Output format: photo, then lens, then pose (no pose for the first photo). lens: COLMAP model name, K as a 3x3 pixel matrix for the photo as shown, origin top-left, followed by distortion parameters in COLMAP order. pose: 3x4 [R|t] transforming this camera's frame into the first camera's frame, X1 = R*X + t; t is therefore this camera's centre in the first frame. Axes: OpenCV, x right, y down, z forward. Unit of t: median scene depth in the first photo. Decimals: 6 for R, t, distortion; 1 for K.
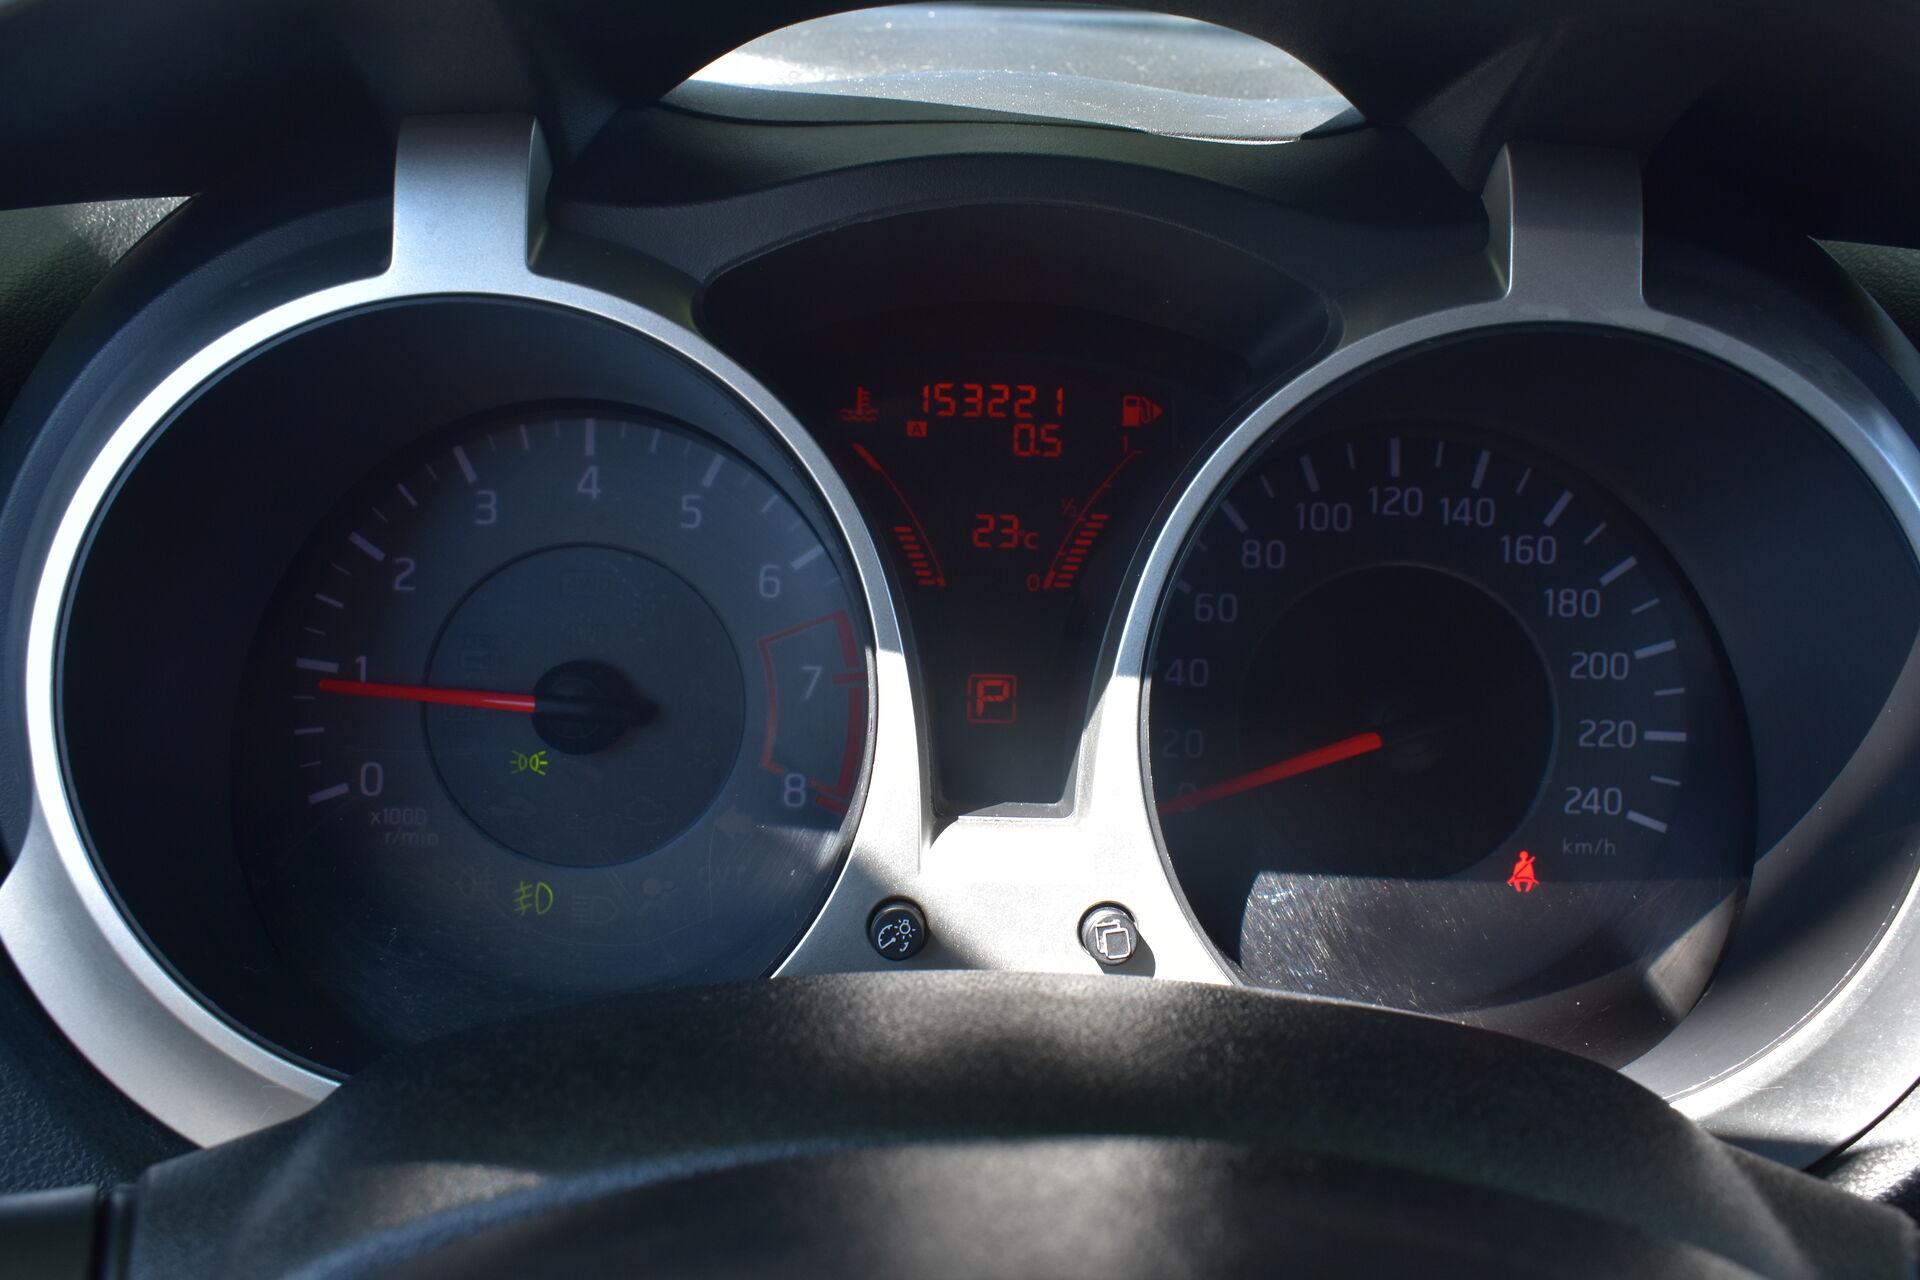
lens RADIAL K [[1767.9, 0, 958.4], [0, 1767.9, 643.1], [0, 0, 1]] dist [-0.053709, 0.000000]
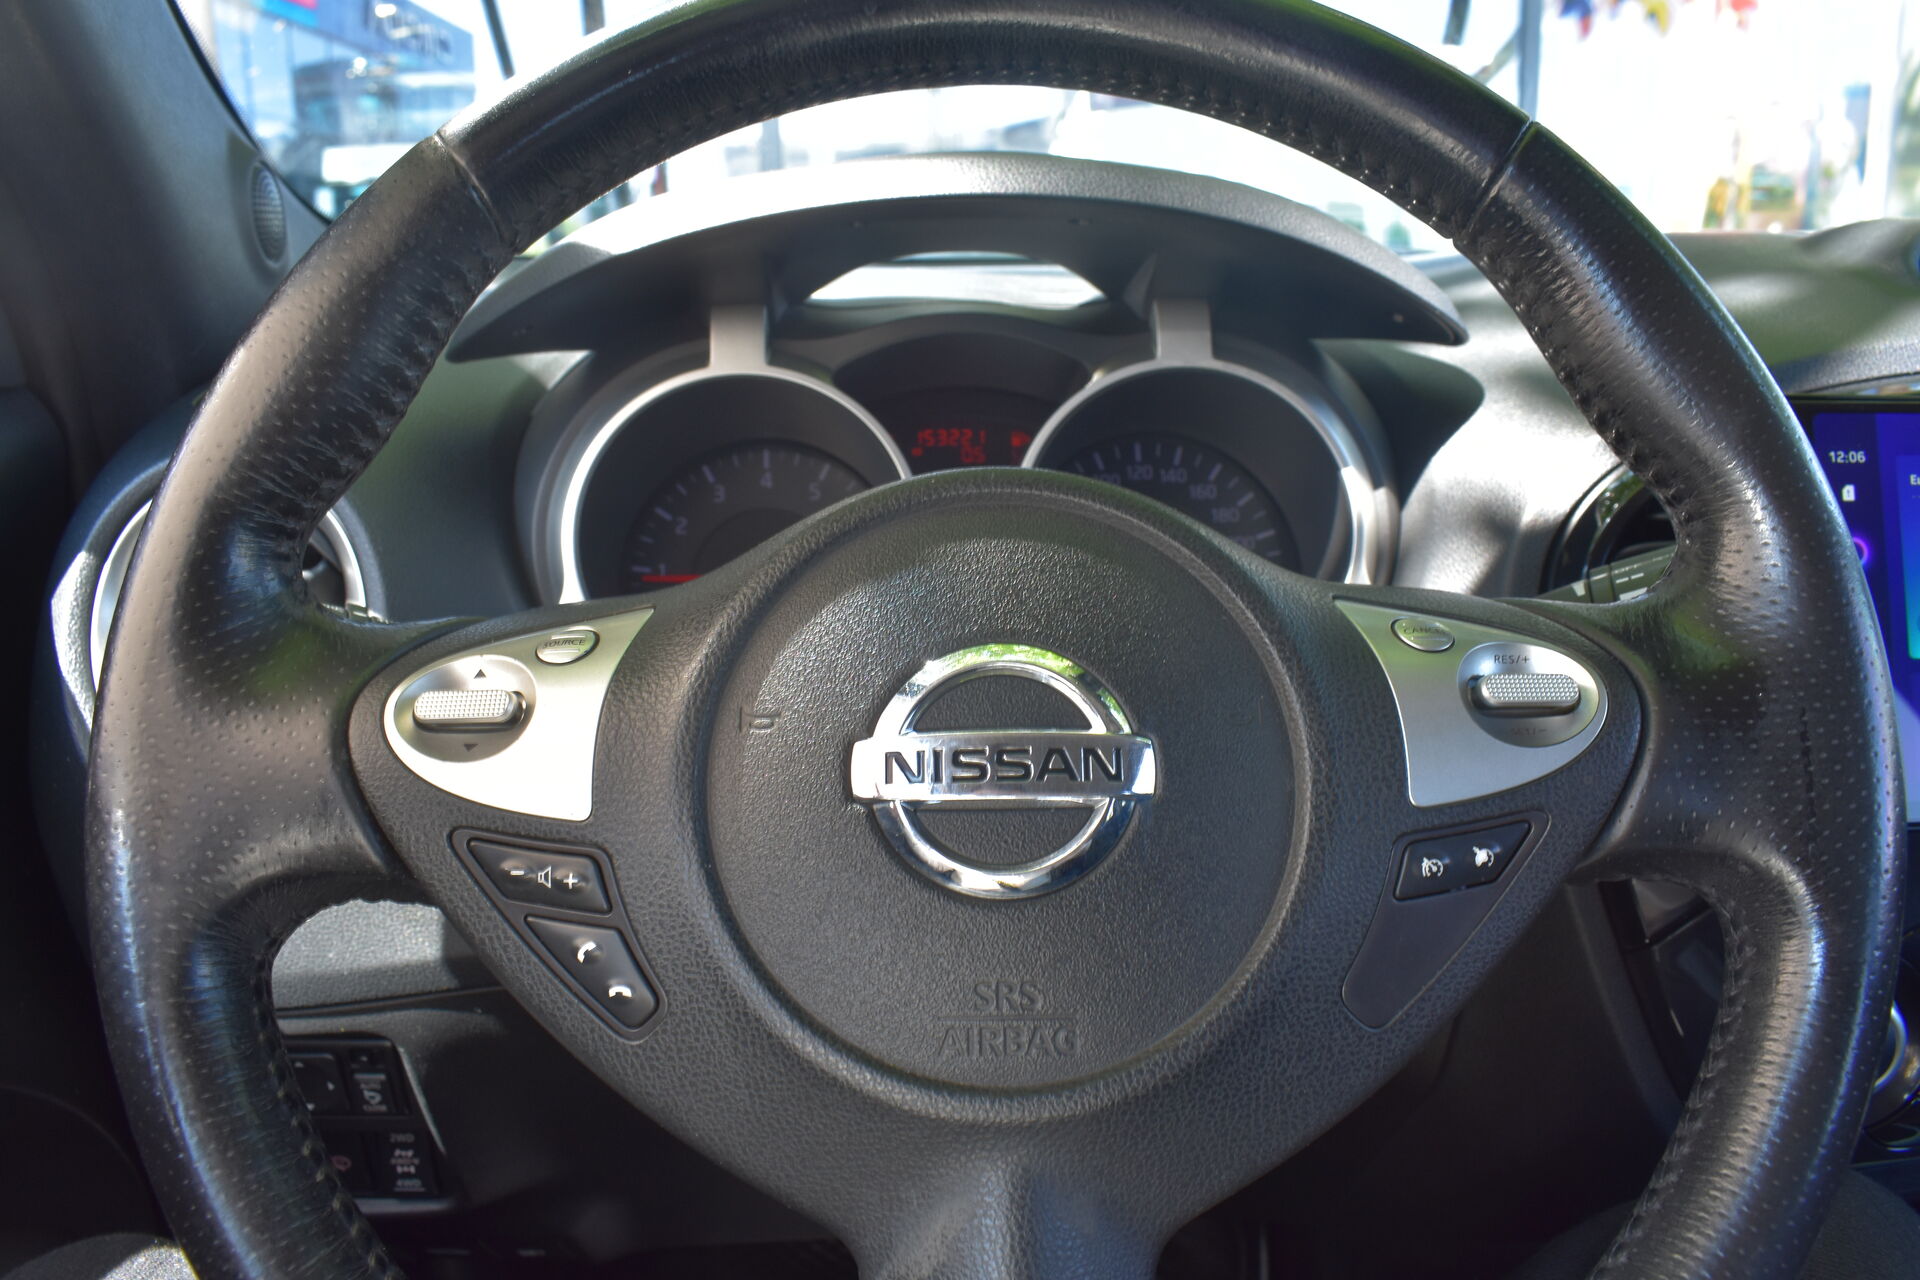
lens RADIAL K [[1513.7, 0, 961.2], [0, 1513.7, 636.9], [0, 0, 1]] dist [-0.000184, 0.000015]
pose [[0.998038, -0.048716, 0.039332, -0.054480], [0.053190, 0.991086, -0.122148, 0.338811], [-0.033031, 0.124001, 0.991732, -0.822646]]
